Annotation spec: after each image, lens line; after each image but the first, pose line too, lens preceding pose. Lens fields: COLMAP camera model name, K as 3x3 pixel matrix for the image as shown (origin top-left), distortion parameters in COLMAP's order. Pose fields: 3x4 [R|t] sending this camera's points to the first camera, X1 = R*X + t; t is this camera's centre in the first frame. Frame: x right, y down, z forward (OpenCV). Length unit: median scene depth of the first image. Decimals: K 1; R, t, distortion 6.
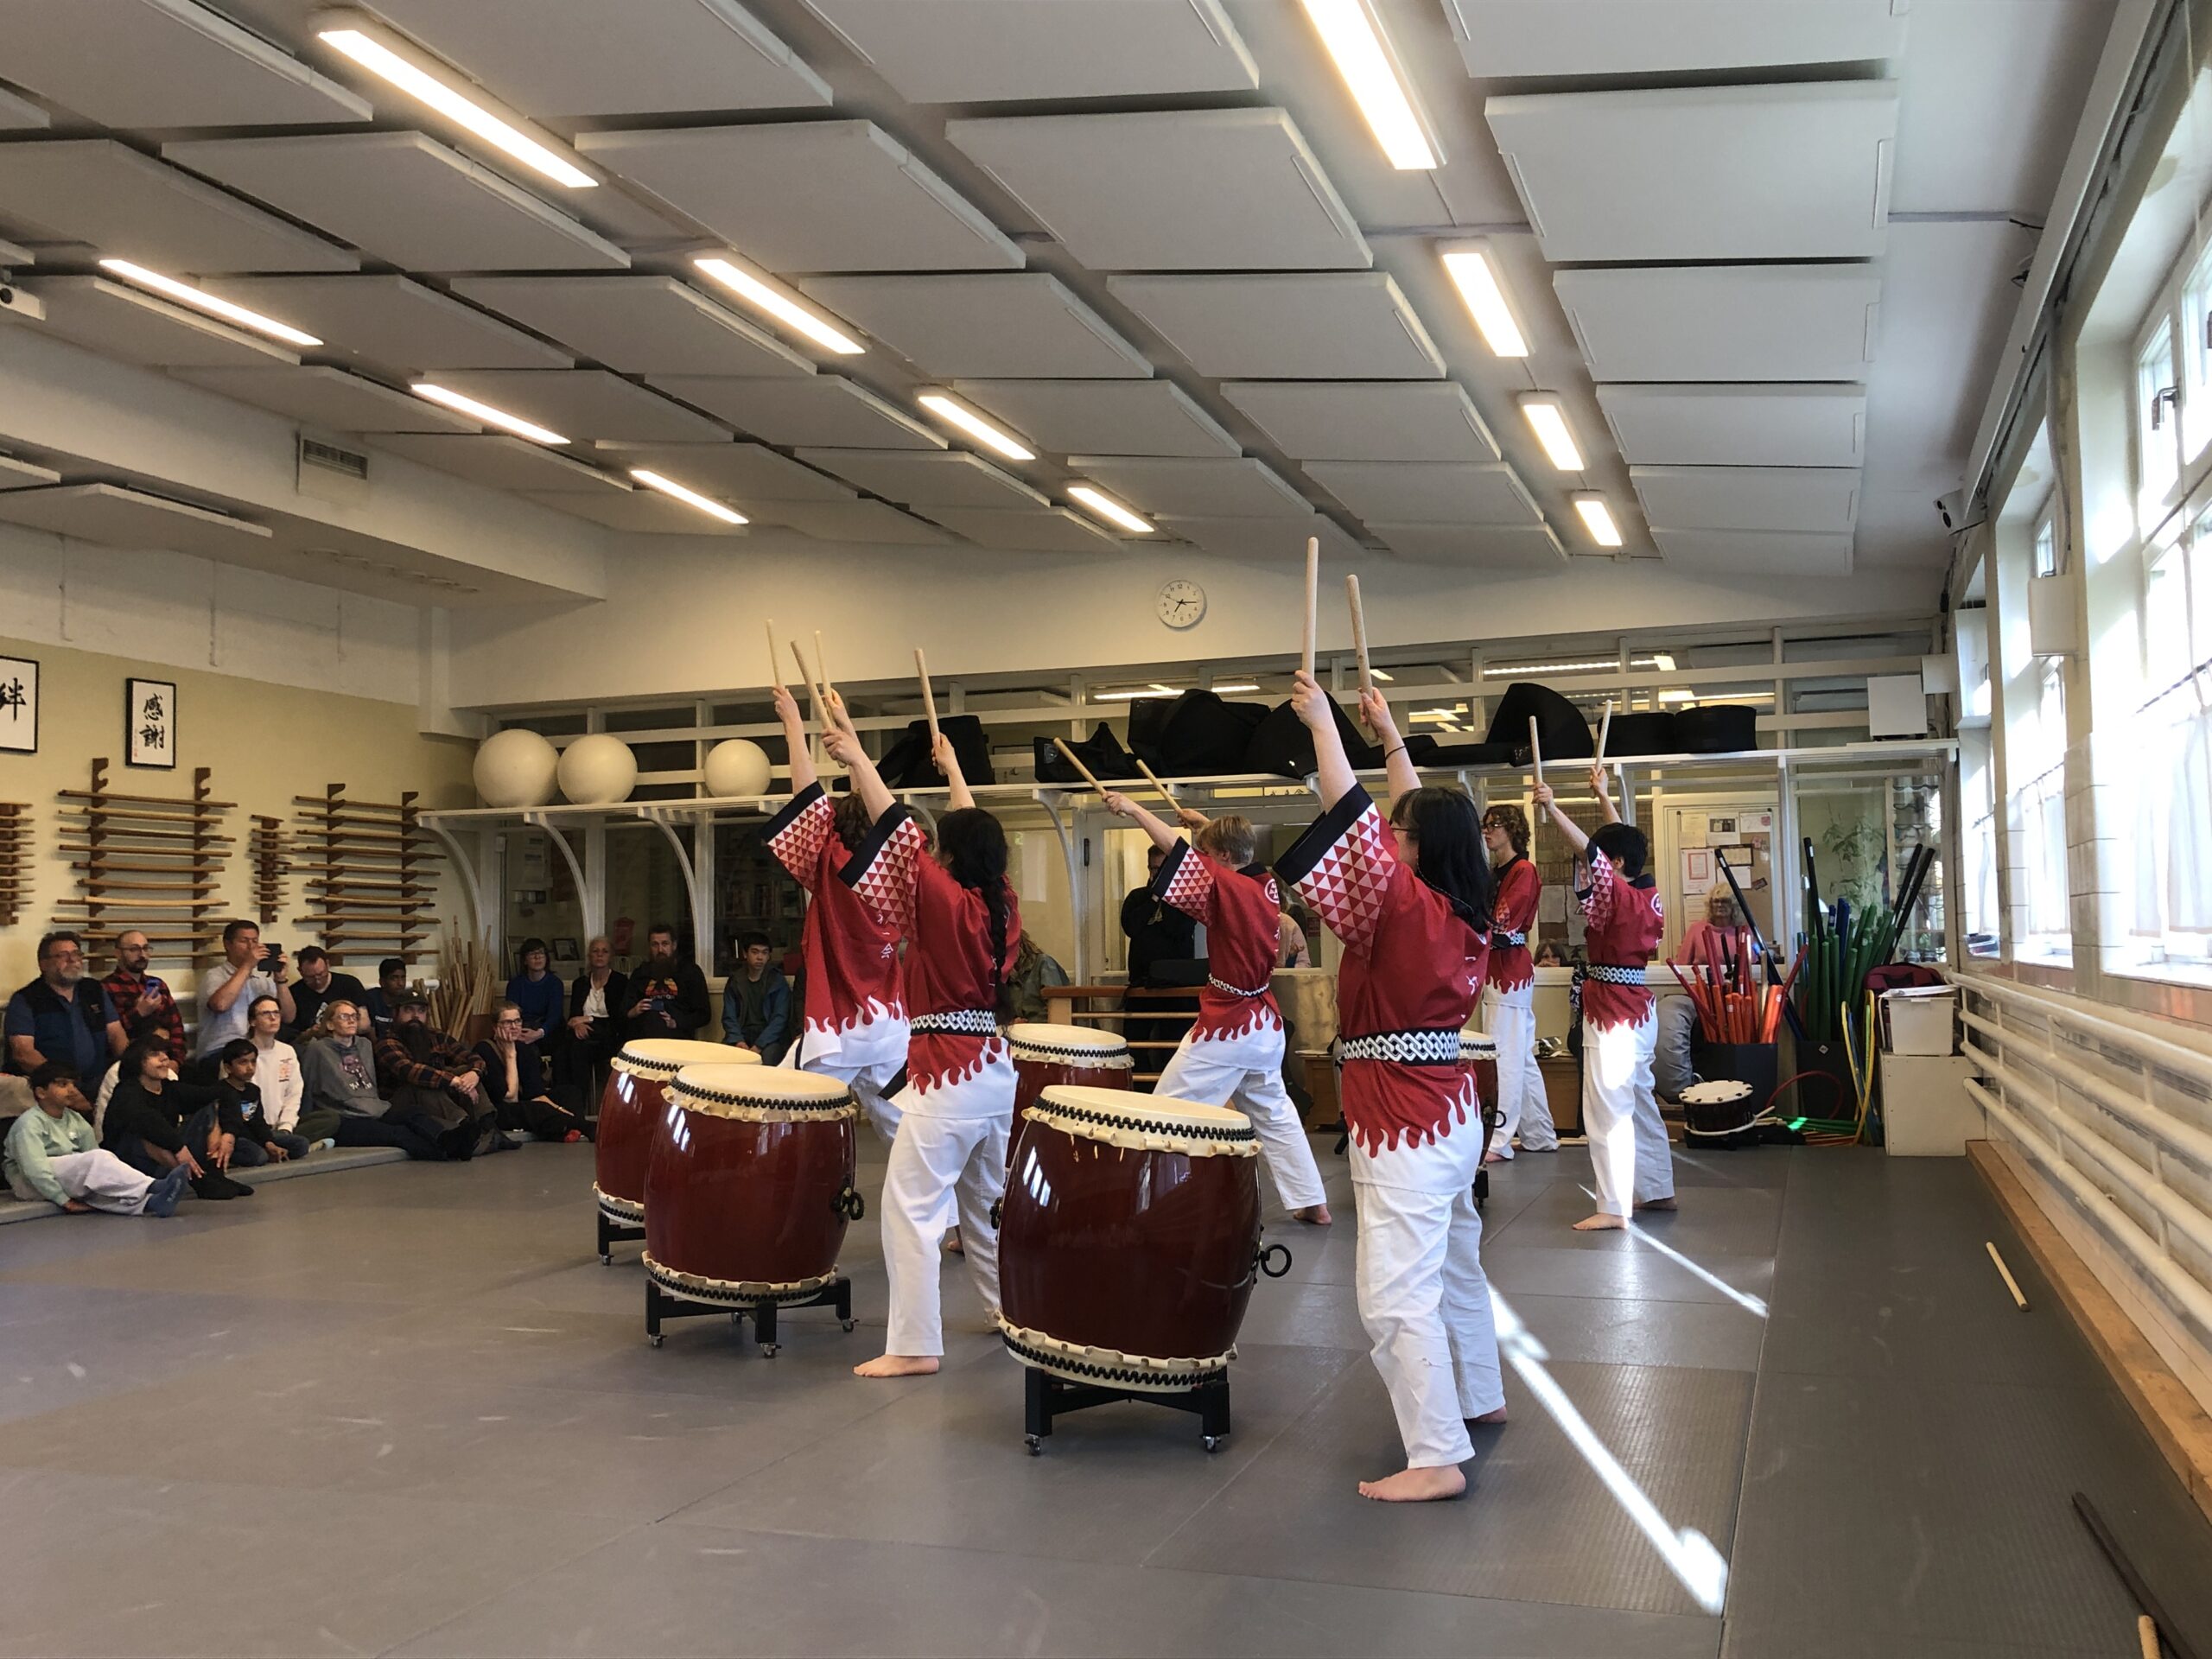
lens RADIAL K [[2082.7, 0, 1122.1], [0, 2082.7, 799.4], [0, 0, 1]] dist [0.030522, 0.000000]
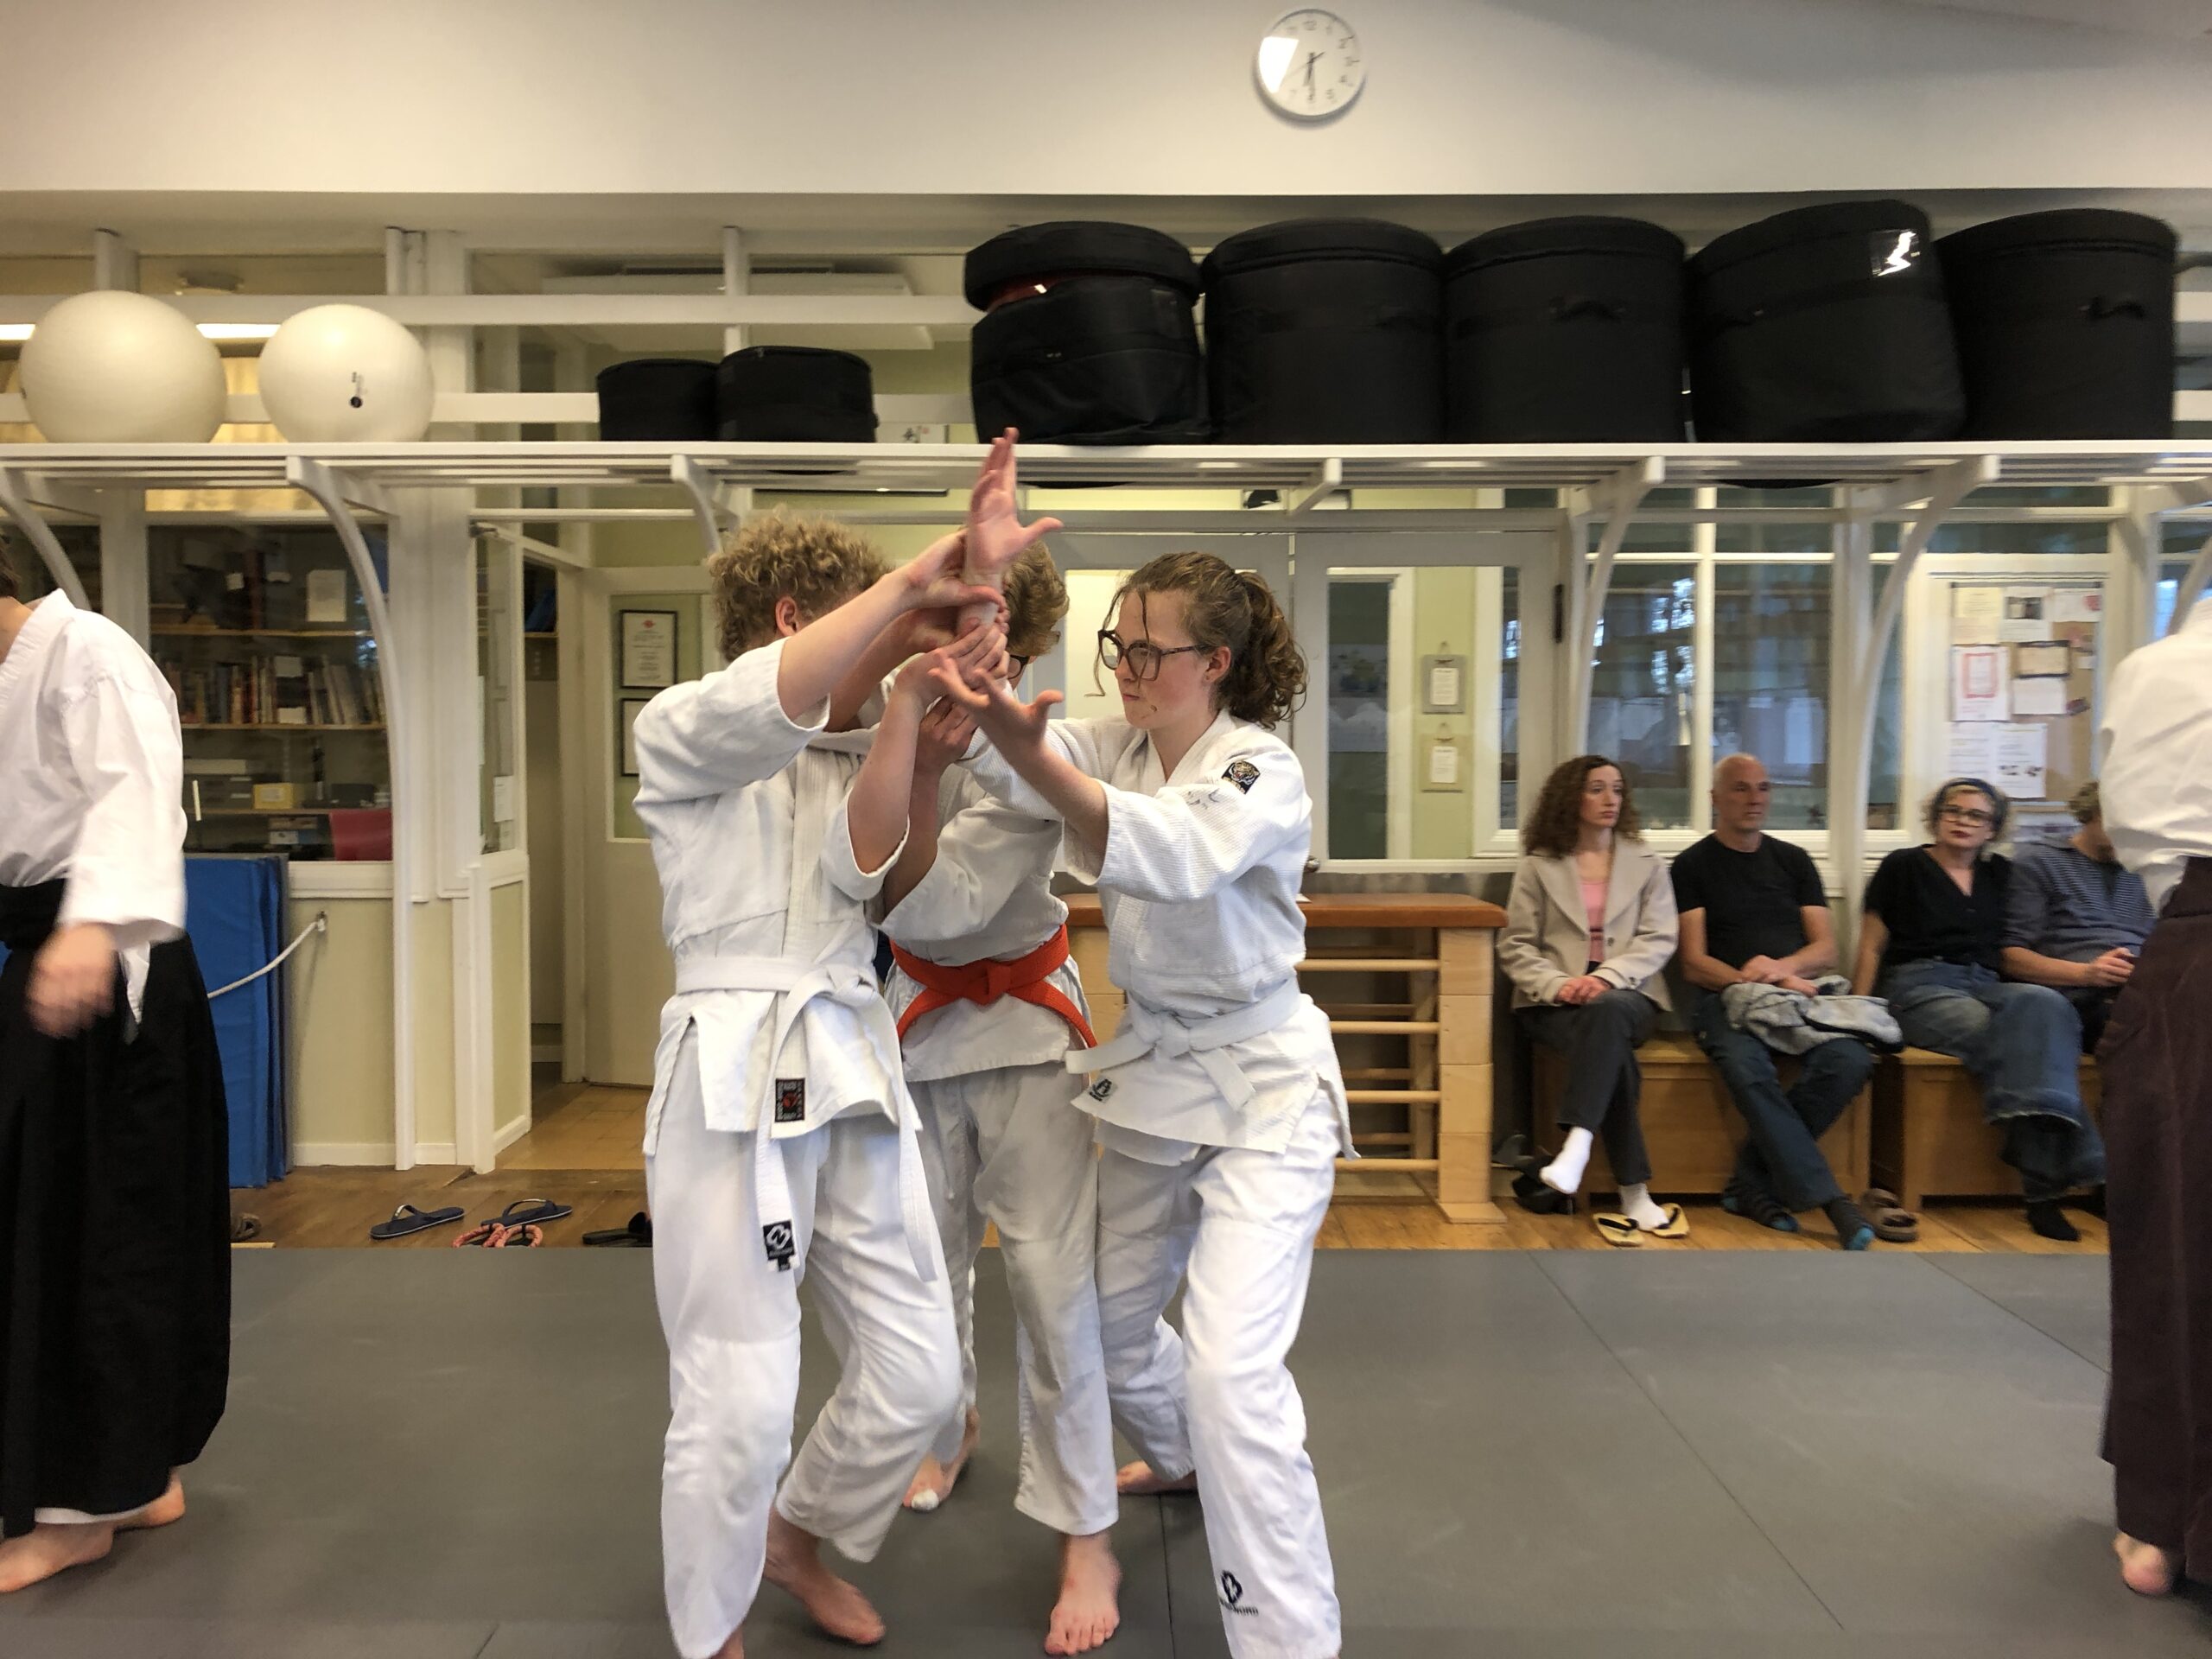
lens RADIAL K [[1792.3, 0, 1092.4], [0, 1792.3, 806.9], [0, 0, 1]] dist [0.034176, -0.044817]
pose [[0.949381, 0.003978, 0.314102, -0.130368], [-0.037744, 0.994120, 0.101494, 0.026668], [-0.311851, -0.108212, 0.943949, 0.588446]]
